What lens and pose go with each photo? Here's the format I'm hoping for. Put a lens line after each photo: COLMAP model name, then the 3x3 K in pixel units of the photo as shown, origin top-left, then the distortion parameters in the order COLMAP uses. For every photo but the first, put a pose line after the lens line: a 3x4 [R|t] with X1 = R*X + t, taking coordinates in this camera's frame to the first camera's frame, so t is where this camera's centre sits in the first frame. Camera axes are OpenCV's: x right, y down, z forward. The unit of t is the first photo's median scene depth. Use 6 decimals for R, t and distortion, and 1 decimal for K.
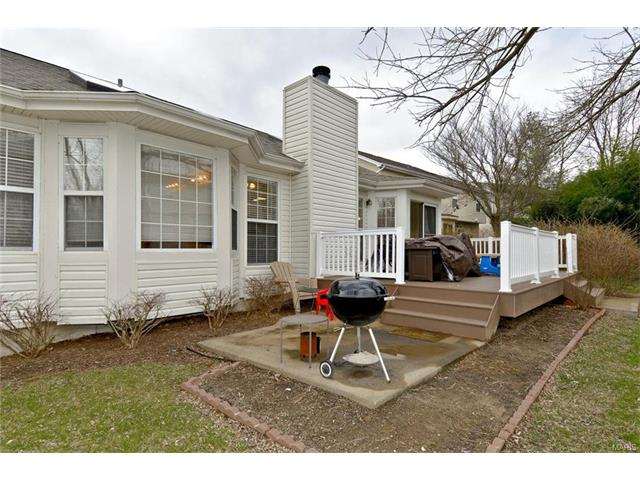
lens RADIAL K [[334.8, 0, 320.0], [0, 334.8, 240.0], [0, 0, 1]] dist [0.082978, -0.050604]
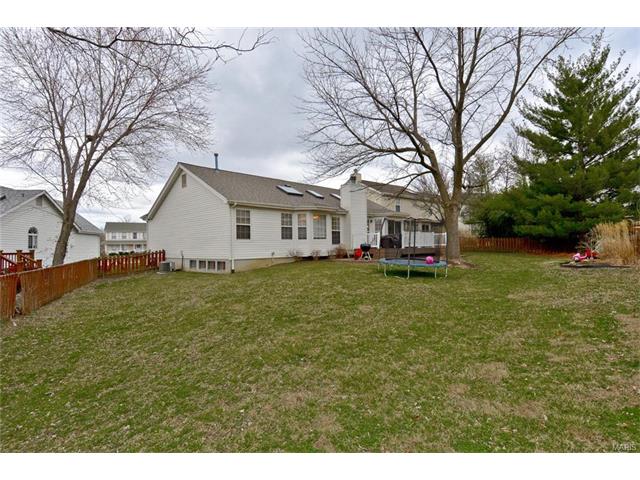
lens RADIAL K [[334.8, 0, 320.0], [0, 334.8, 240.0], [0, 0, 1]] dist [0.082978, -0.050604]
pose [[0.998811, -0.014312, -0.046594, -0.179969], [0.015112, 0.999744, 0.016868, -0.024232], [0.046341, -0.017552, 0.998771, -2.208939]]
